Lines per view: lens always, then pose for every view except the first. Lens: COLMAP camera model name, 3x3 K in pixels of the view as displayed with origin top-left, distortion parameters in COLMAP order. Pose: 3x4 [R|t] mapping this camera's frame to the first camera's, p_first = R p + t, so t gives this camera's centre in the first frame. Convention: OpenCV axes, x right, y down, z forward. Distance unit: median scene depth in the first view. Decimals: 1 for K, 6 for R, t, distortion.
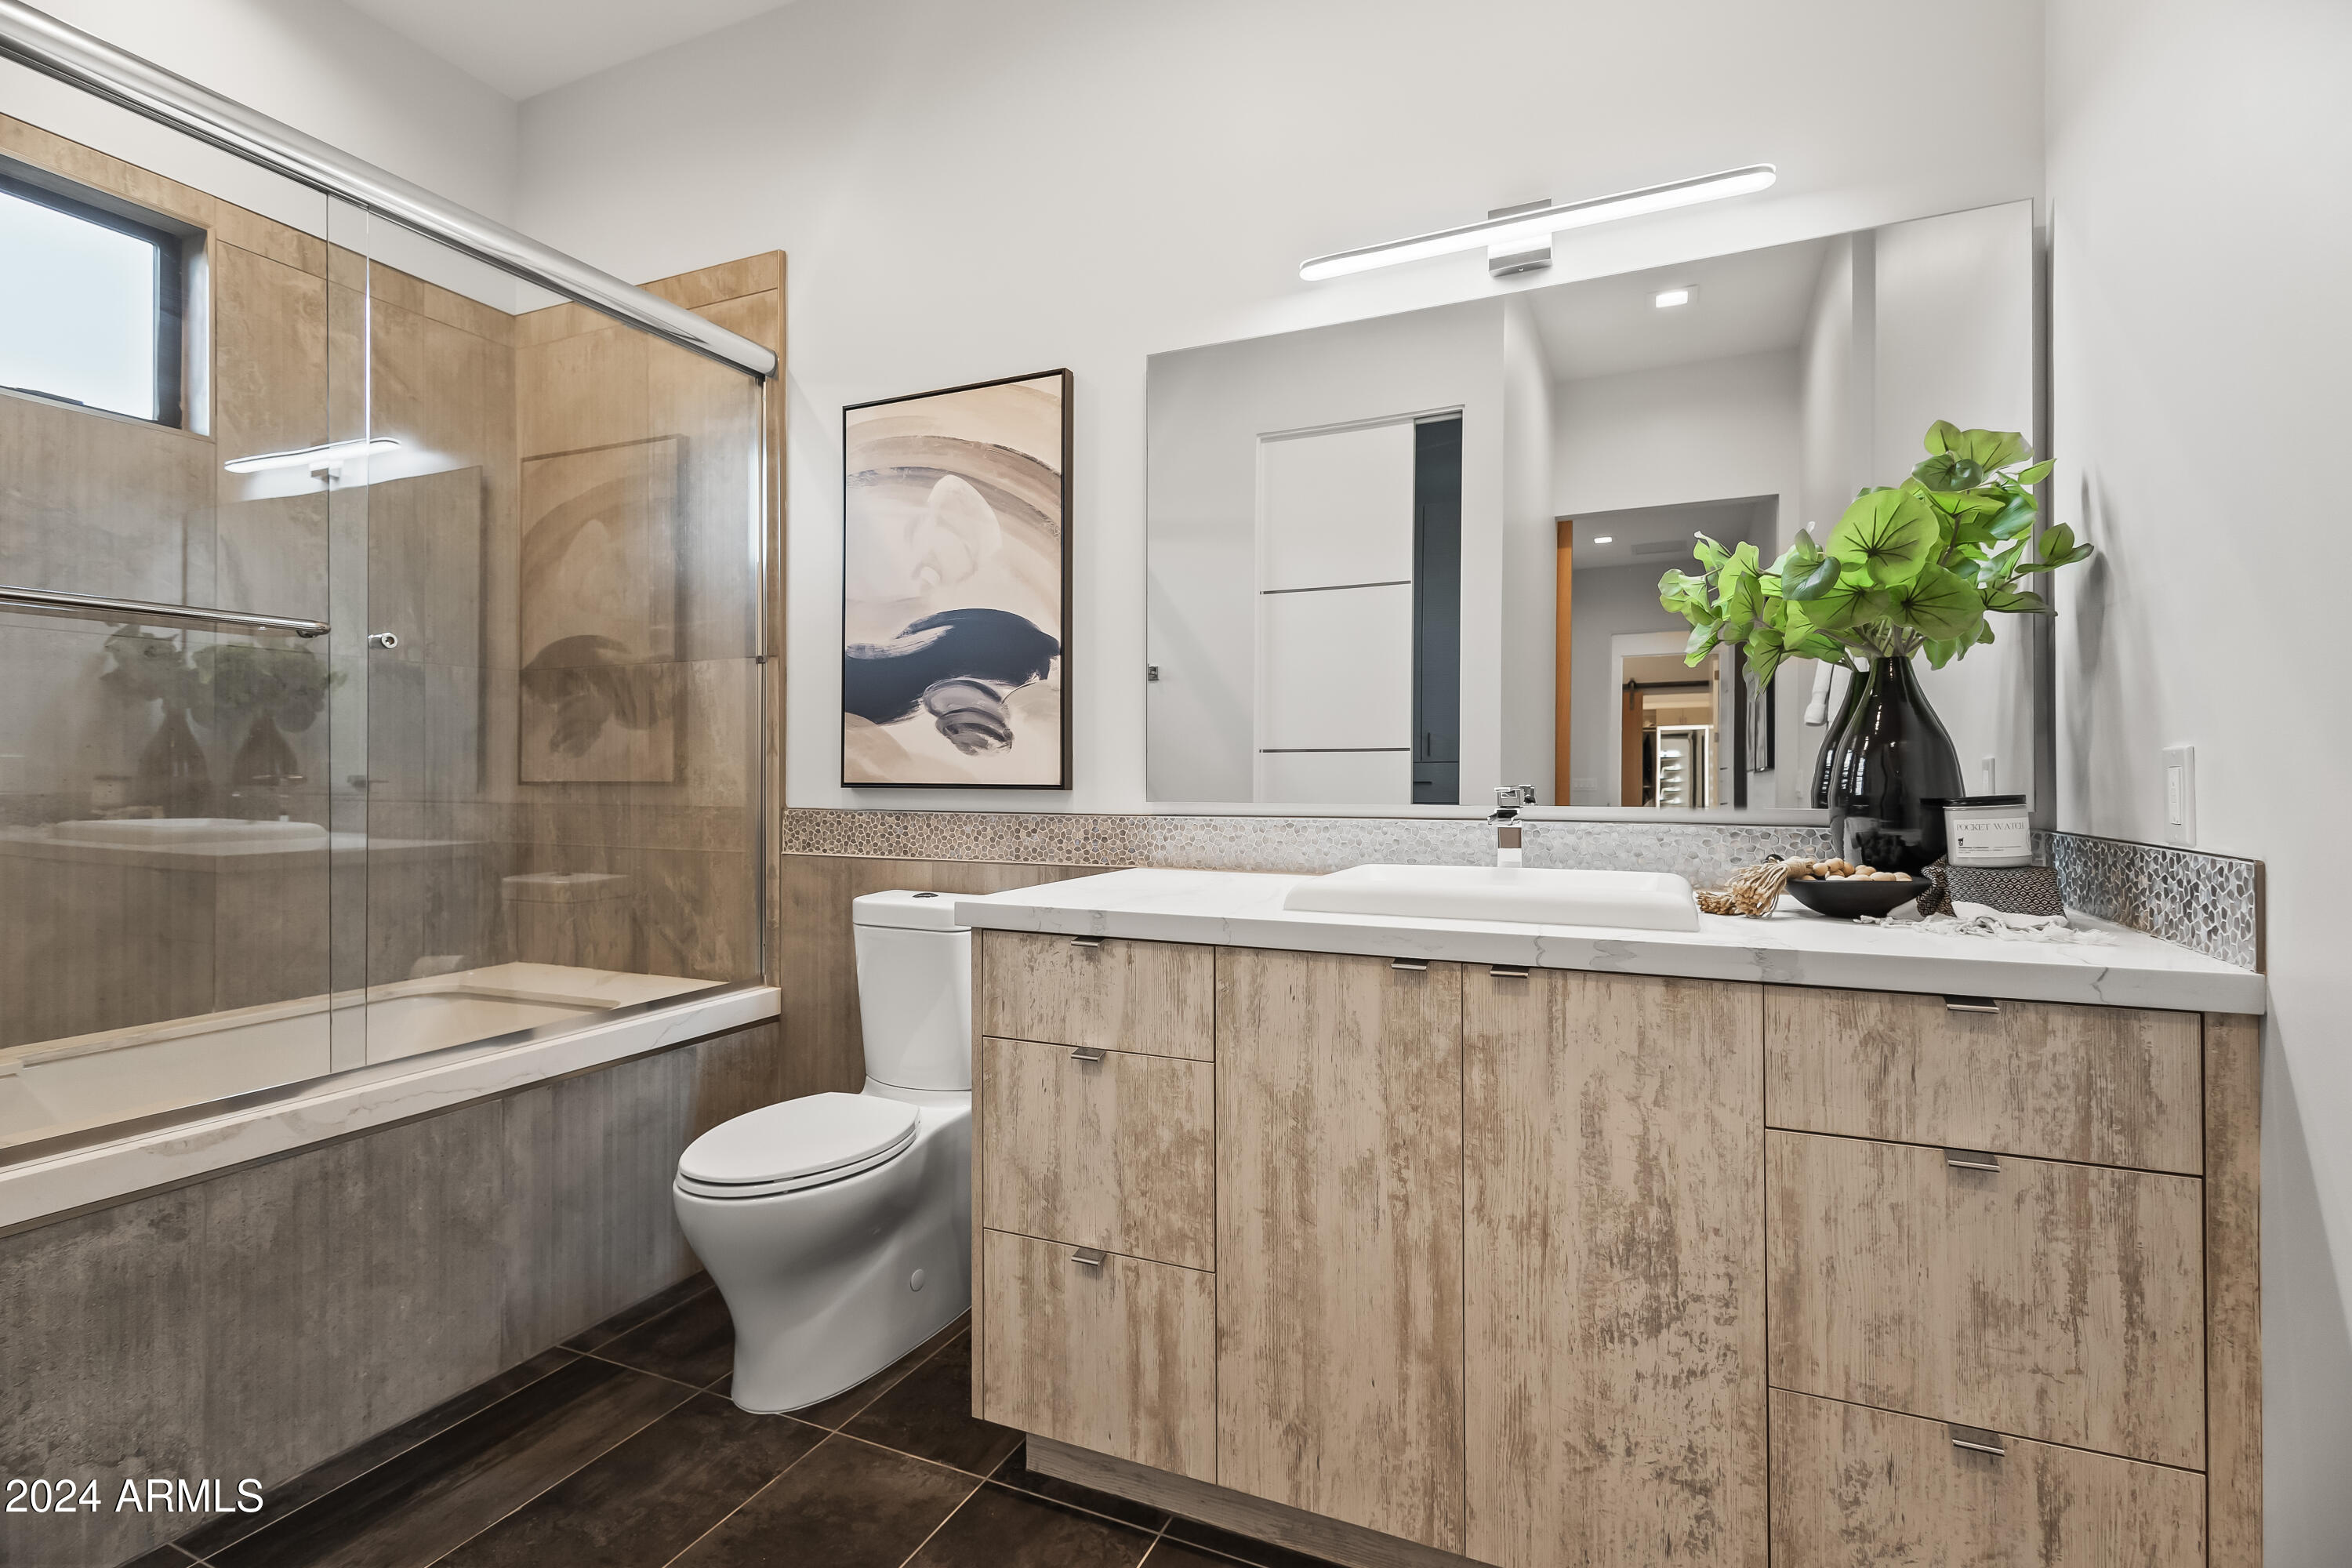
lens RADIAL K [[1132.0, 0, 1141.6], [0, 1132.0, 770.7], [0, 0, 1]] dist [-0.001286, 0.000067]
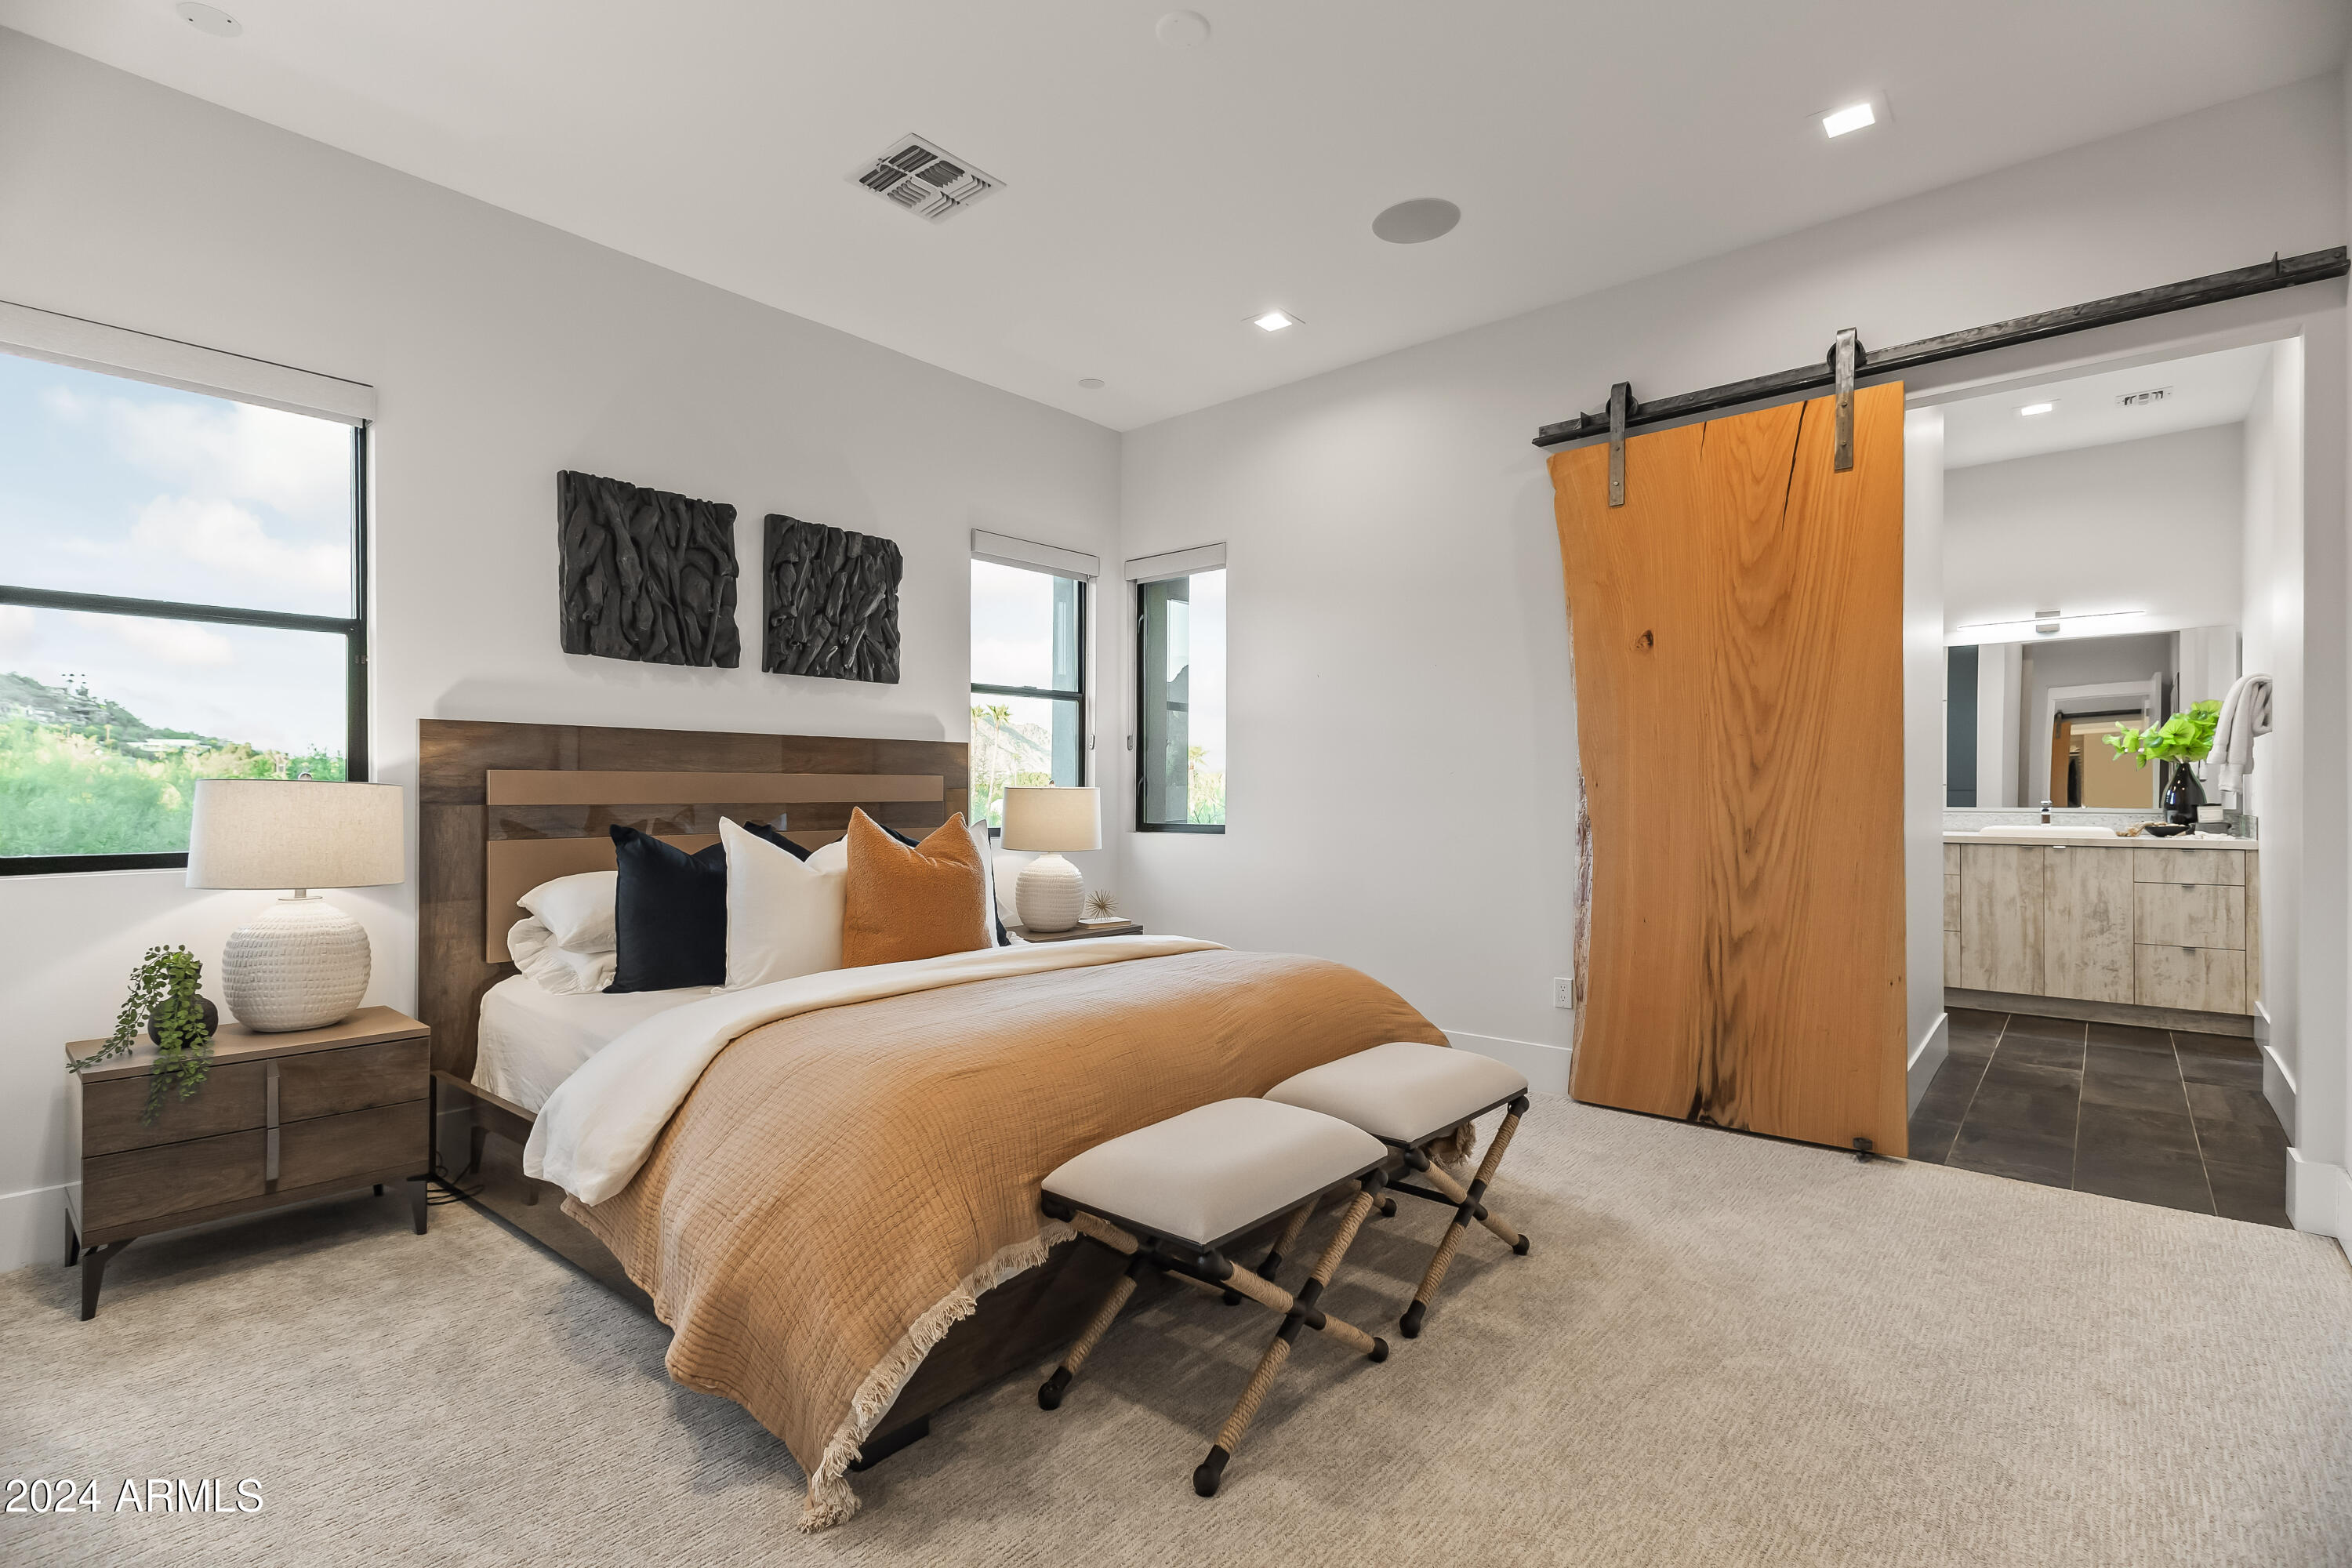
lens RADIAL K [[1092.8, 0, 1179.9], [0, 1092.8, 798.5], [0, 0, 1]] dist [0.000173, 0.000301]
pose [[0.967068, -0.000345, -0.254516, -1.648816], [0.004496, 0.999866, 0.015730, -0.066625], [0.254477, -0.016356, 0.966941, -3.420783]]
